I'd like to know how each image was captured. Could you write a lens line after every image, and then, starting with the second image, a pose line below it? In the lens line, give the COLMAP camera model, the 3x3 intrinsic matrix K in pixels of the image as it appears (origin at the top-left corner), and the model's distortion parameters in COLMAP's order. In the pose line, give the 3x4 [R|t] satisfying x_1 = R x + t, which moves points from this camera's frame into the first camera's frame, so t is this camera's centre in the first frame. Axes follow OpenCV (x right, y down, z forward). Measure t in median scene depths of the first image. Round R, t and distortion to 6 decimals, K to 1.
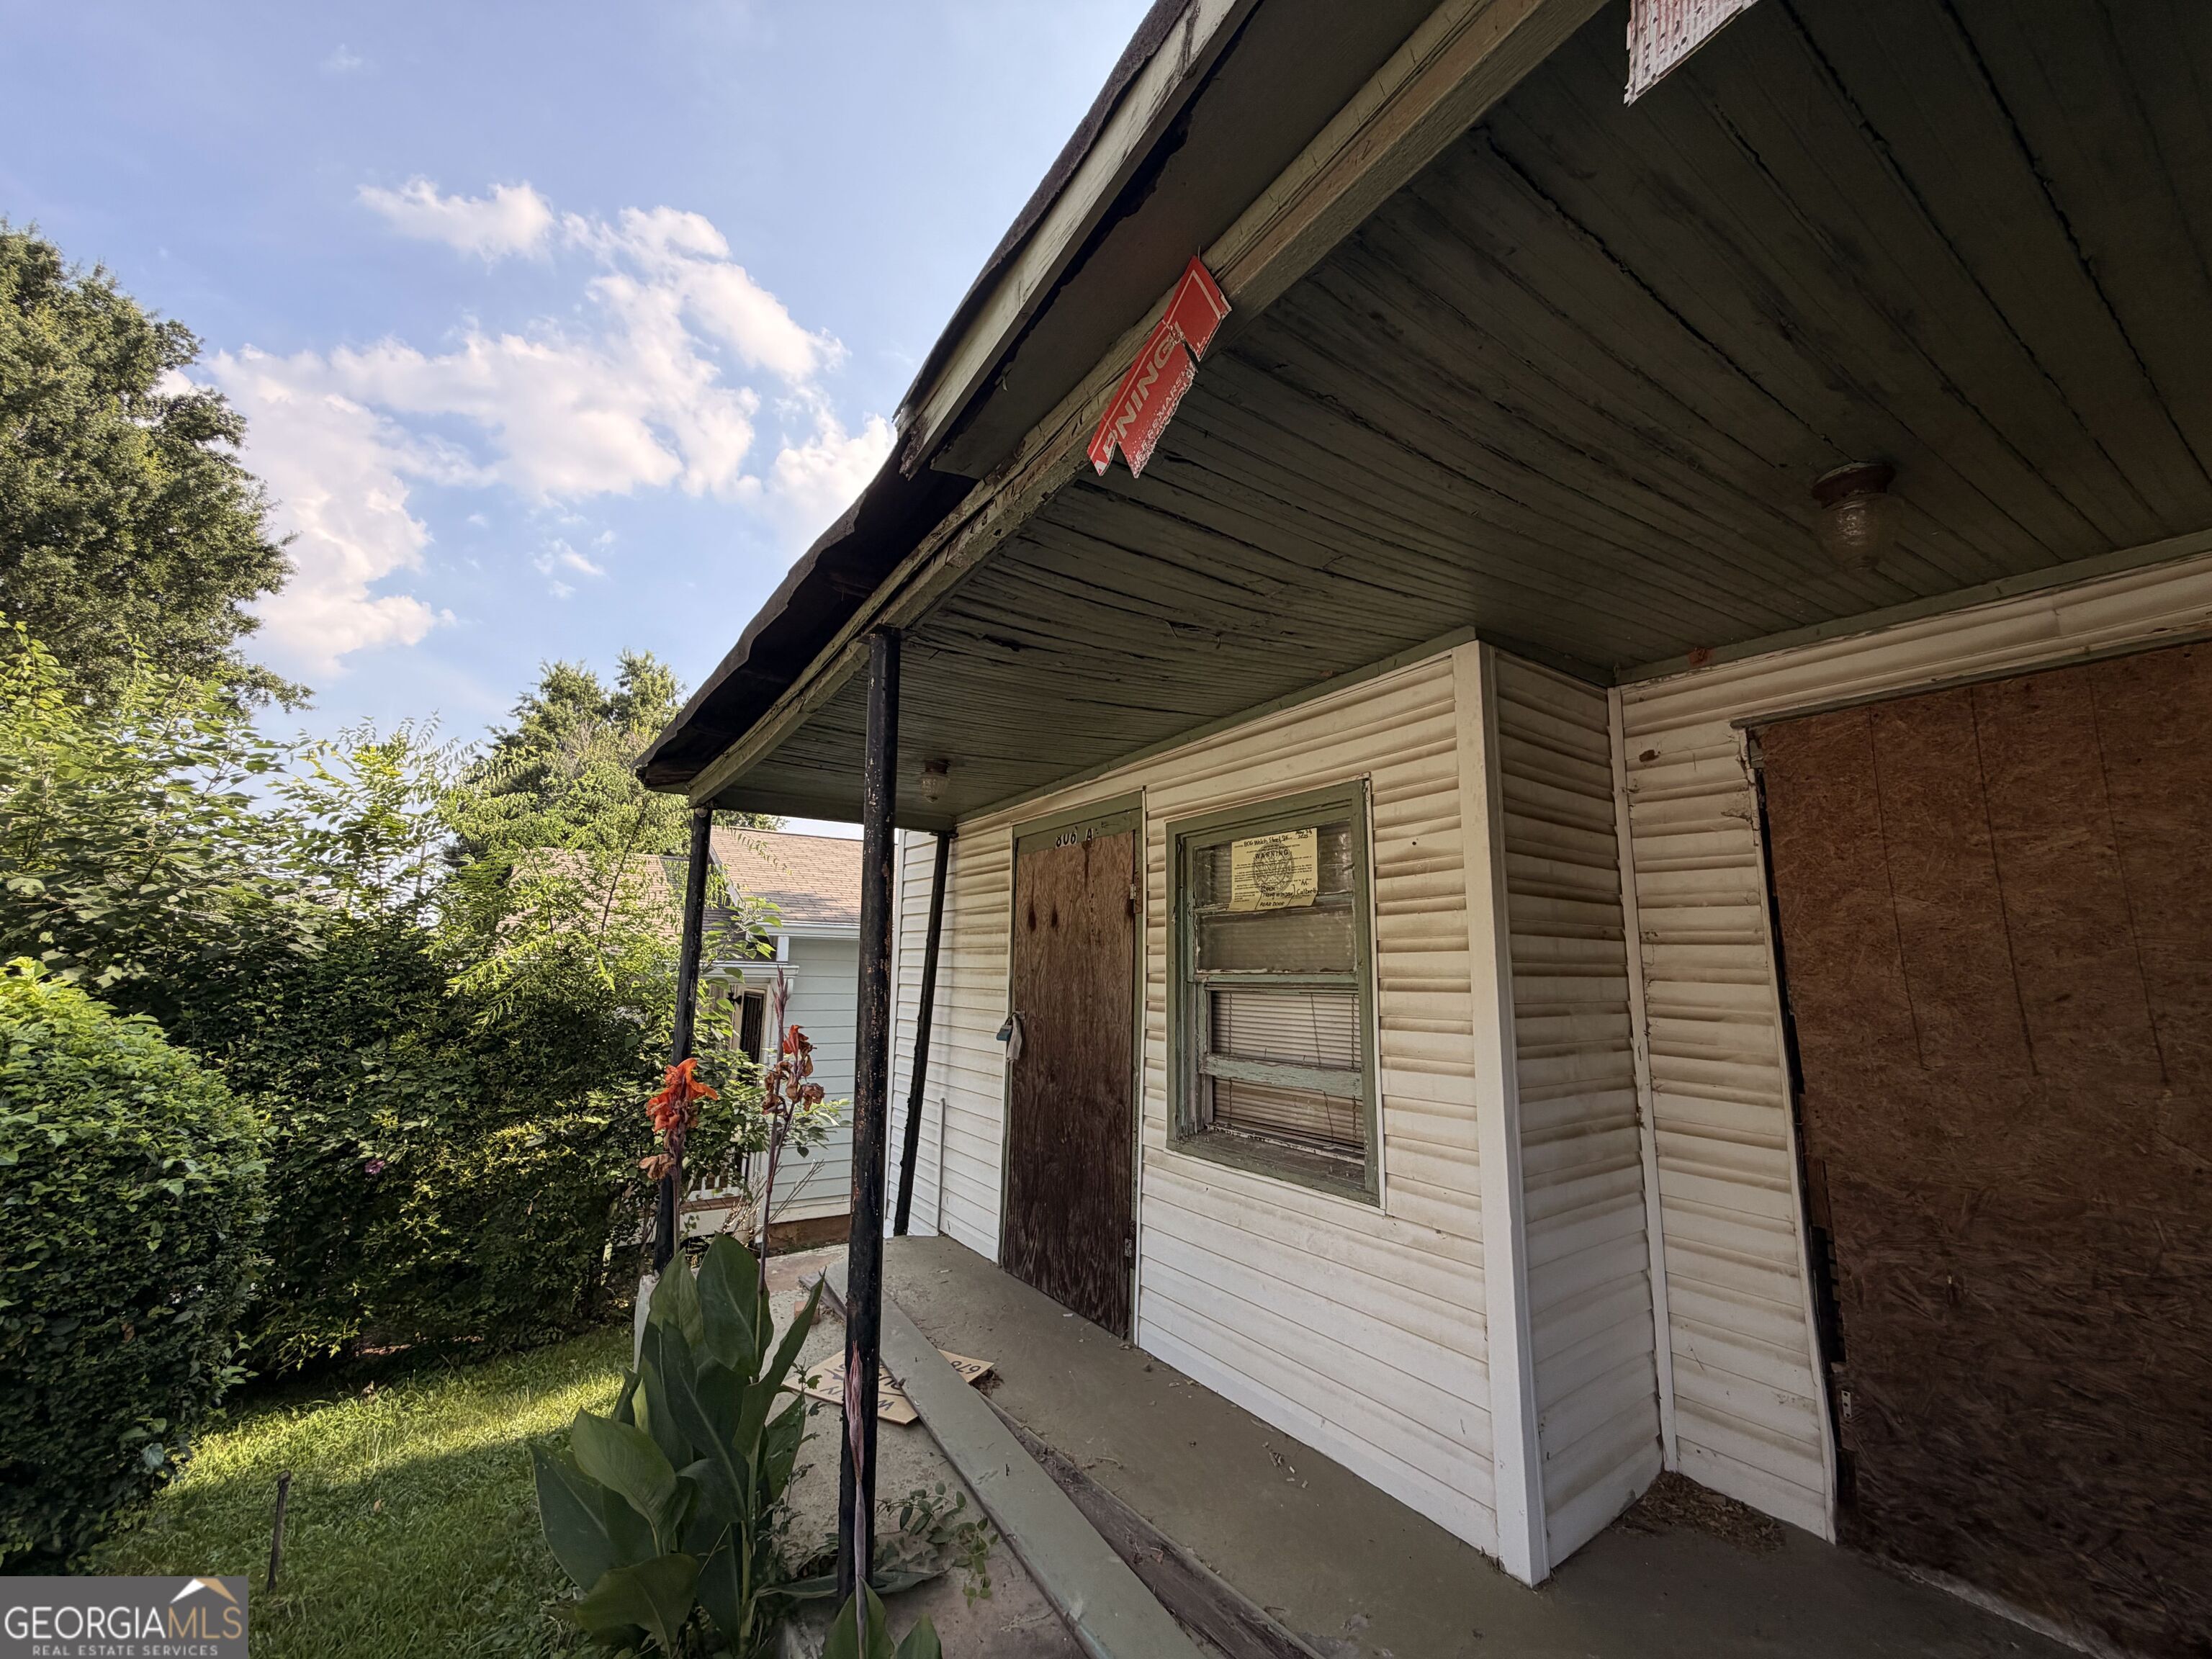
lens RADIAL K [[883.8, 0, 1096.8], [0, 883.8, 829.5], [0, 0, 1]] dist [-0.000810, 0.000853]
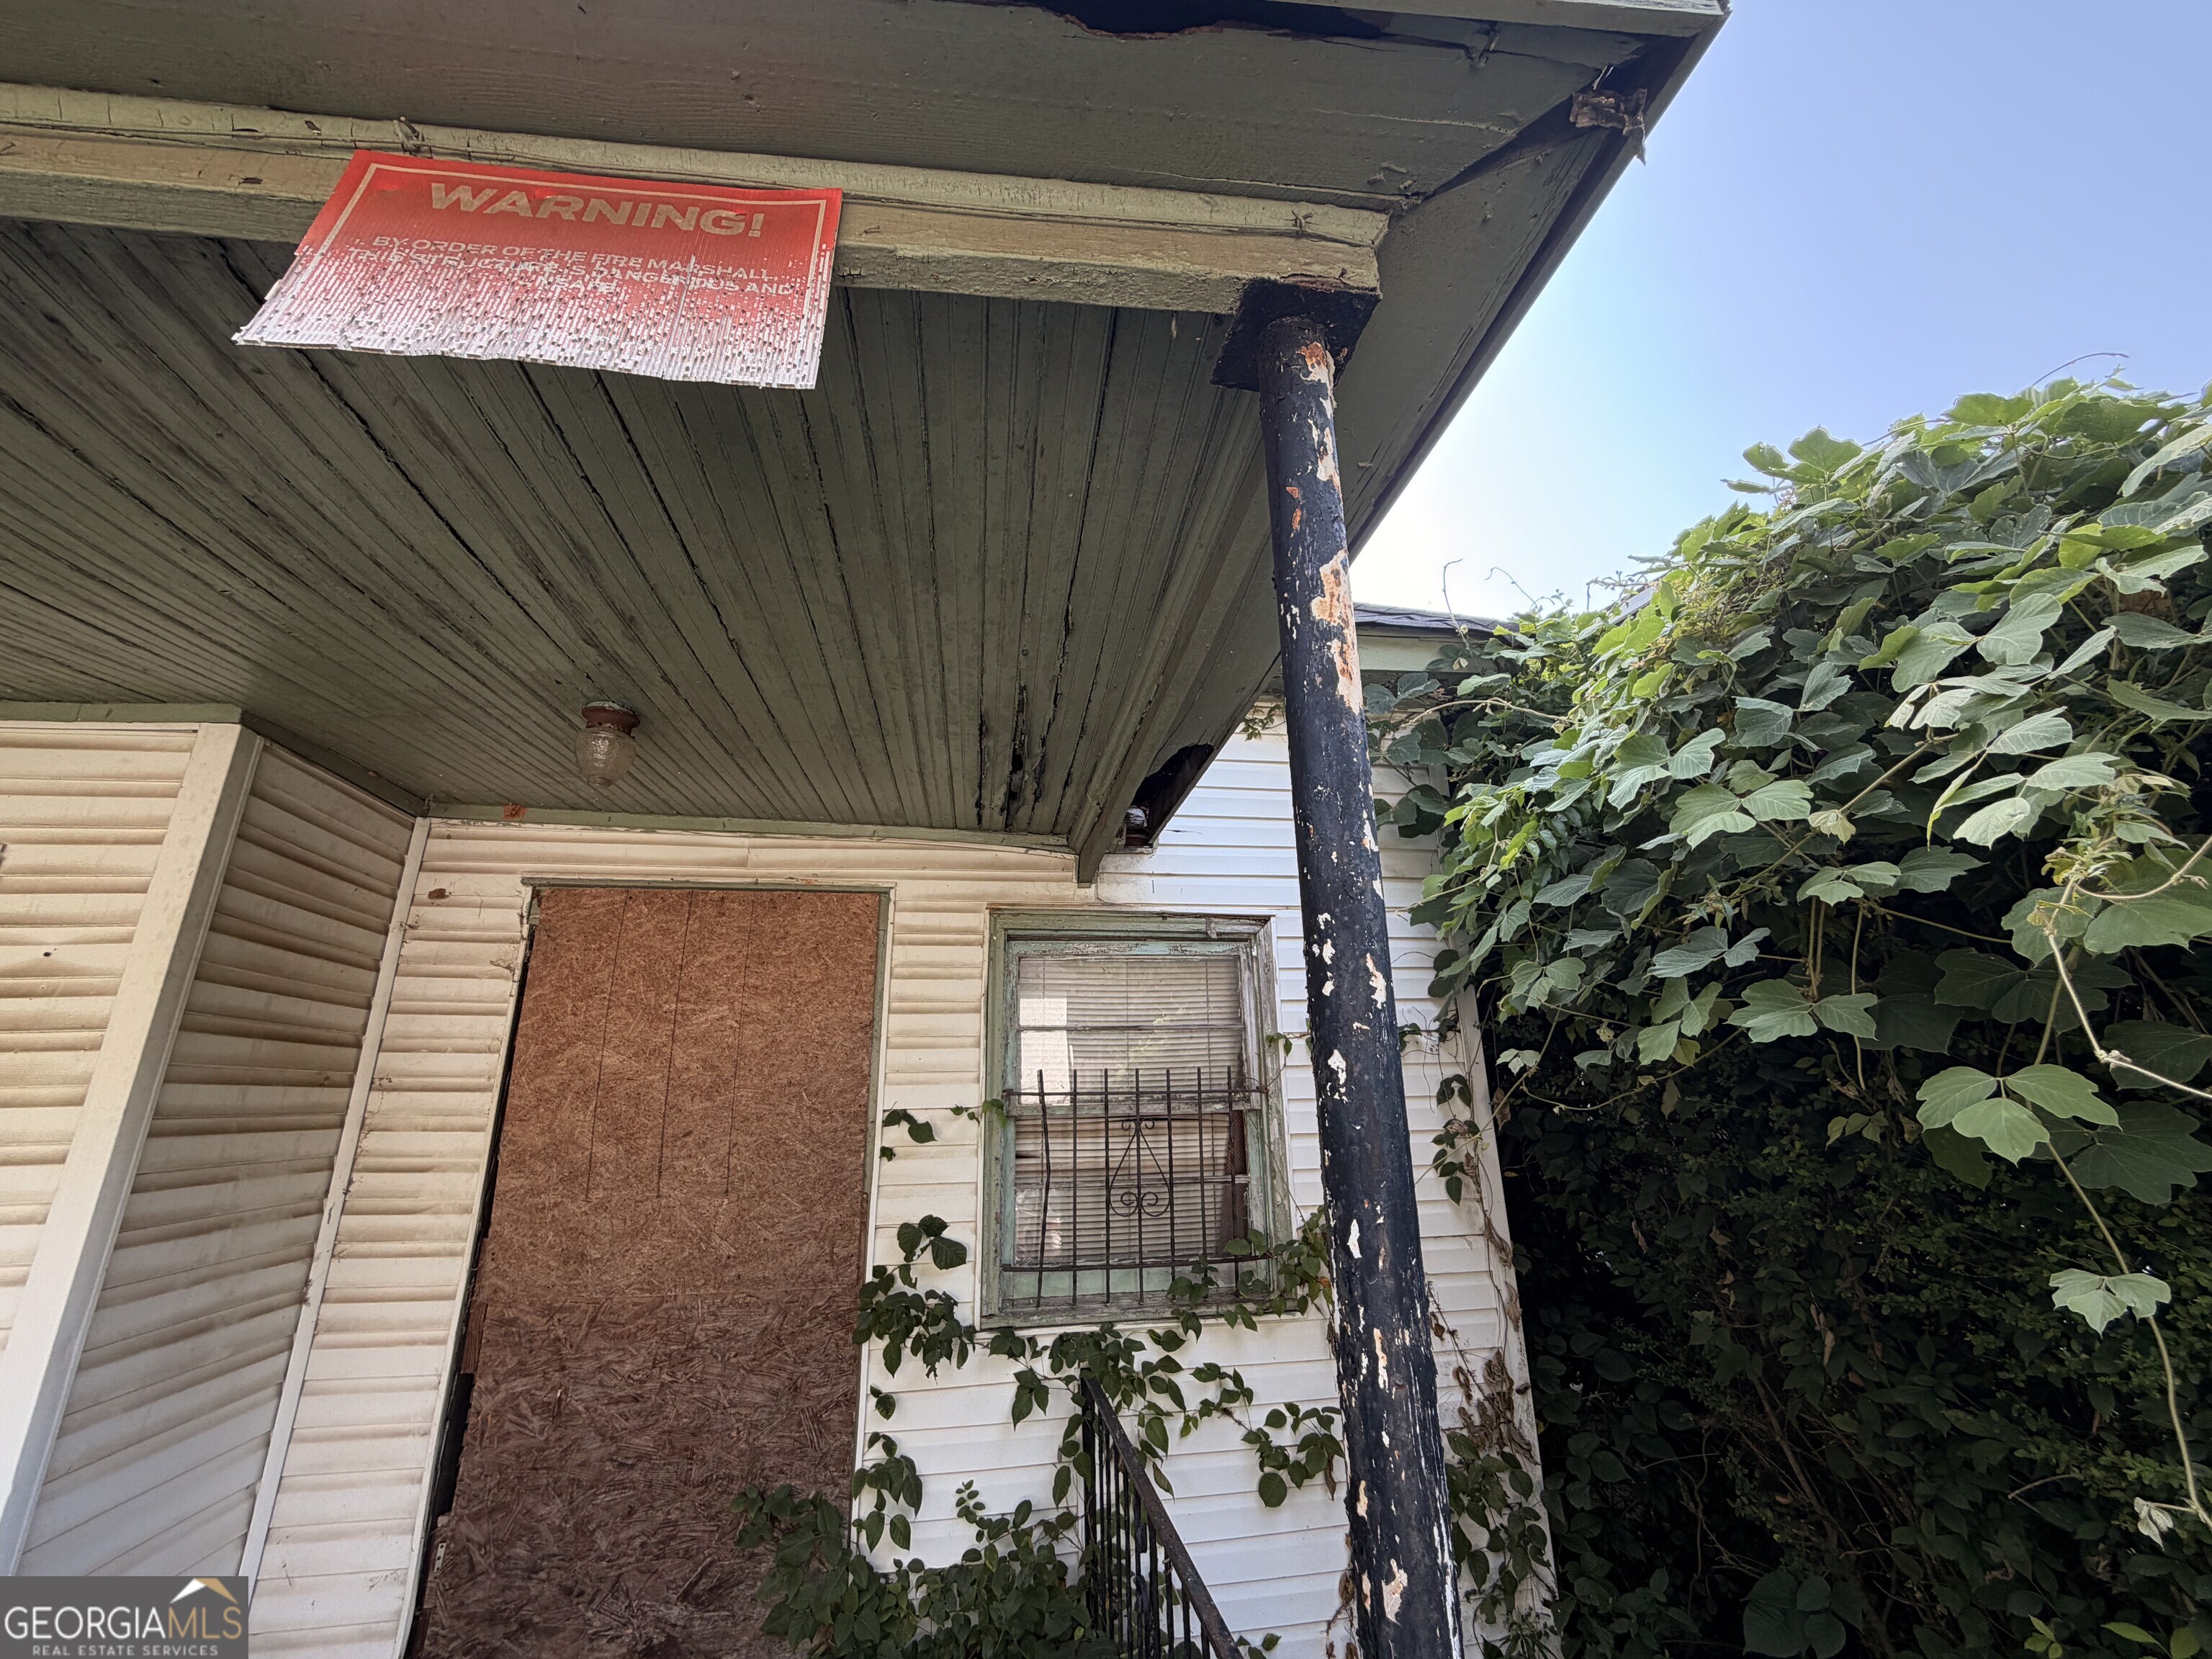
lens RADIAL K [[883.8, 0, 1103.4], [0, 883.8, 828.1], [0, 0, 1]] dist [-0.000810, 0.000853]
pose [[0.422342, 0.248817, 0.871618, 0.065812], [-0.123254, 0.968420, -0.216728, -0.036240], [-0.898018, -0.015897, 0.439672, -0.114888]]
